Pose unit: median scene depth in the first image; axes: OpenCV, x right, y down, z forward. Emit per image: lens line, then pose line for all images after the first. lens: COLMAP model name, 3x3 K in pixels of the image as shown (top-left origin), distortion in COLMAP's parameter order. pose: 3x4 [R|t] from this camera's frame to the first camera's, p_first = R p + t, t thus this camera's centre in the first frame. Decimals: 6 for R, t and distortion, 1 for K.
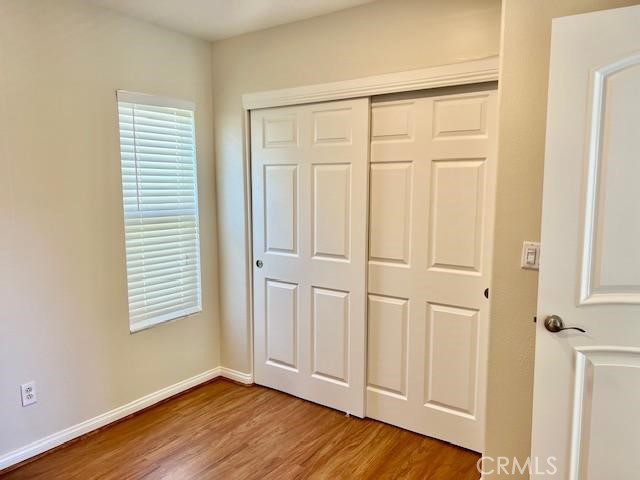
lens RADIAL K [[483.9, 0, 315.9], [0, 483.9, 240.1], [0, 0, 1]] dist [0.004524, -0.001404]
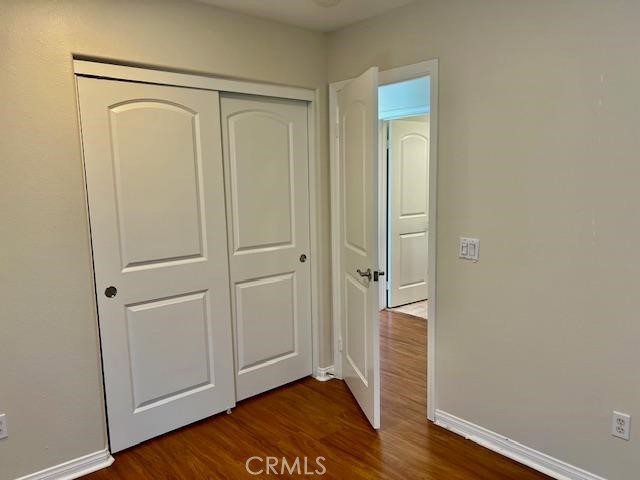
lens RADIAL K [[483.9, 0, 315.9], [0, 483.9, 240.1], [0, 0, 1]] dist [0.004524, -0.001404]
pose [[0.246844, -0.130511, 0.960227, -0.789201], [0.135329, 0.985822, 0.099201, -0.057764], [-0.959559, 0.105459, 0.261006, 0.531197]]
